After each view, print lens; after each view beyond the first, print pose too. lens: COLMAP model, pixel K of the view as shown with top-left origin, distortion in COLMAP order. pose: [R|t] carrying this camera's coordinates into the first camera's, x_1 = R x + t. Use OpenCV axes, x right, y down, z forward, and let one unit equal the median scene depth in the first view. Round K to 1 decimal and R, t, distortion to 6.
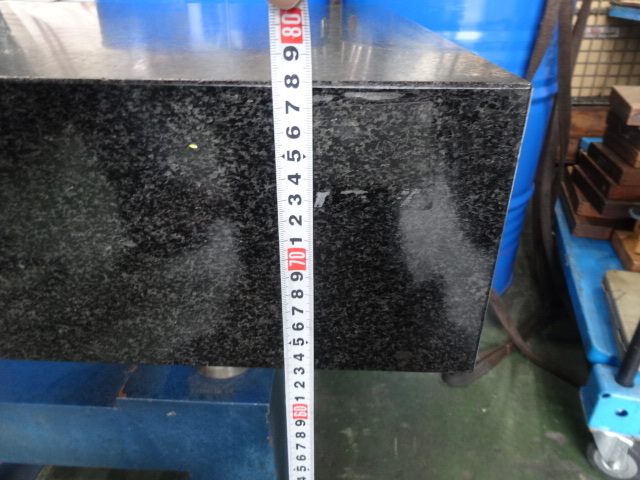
lens RADIAL K [[471.3, 0, 320.0], [0, 471.3, 240.0], [0, 0, 1]] dist [0.001242, -0.023805]
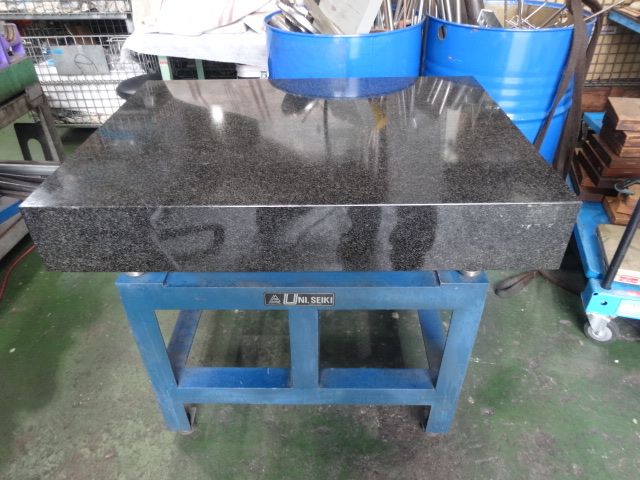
lens RADIAL K [[471.3, 0, 320.0], [0, 471.3, 240.0], [0, 0, 1]] dist [0.001242, -0.023805]
pose [[0.999456, -0.032502, 0.005679, -0.379145], [0.031619, 0.992676, 0.116598, -0.103654], [-0.009427, -0.116355, 0.993163, -0.636433]]
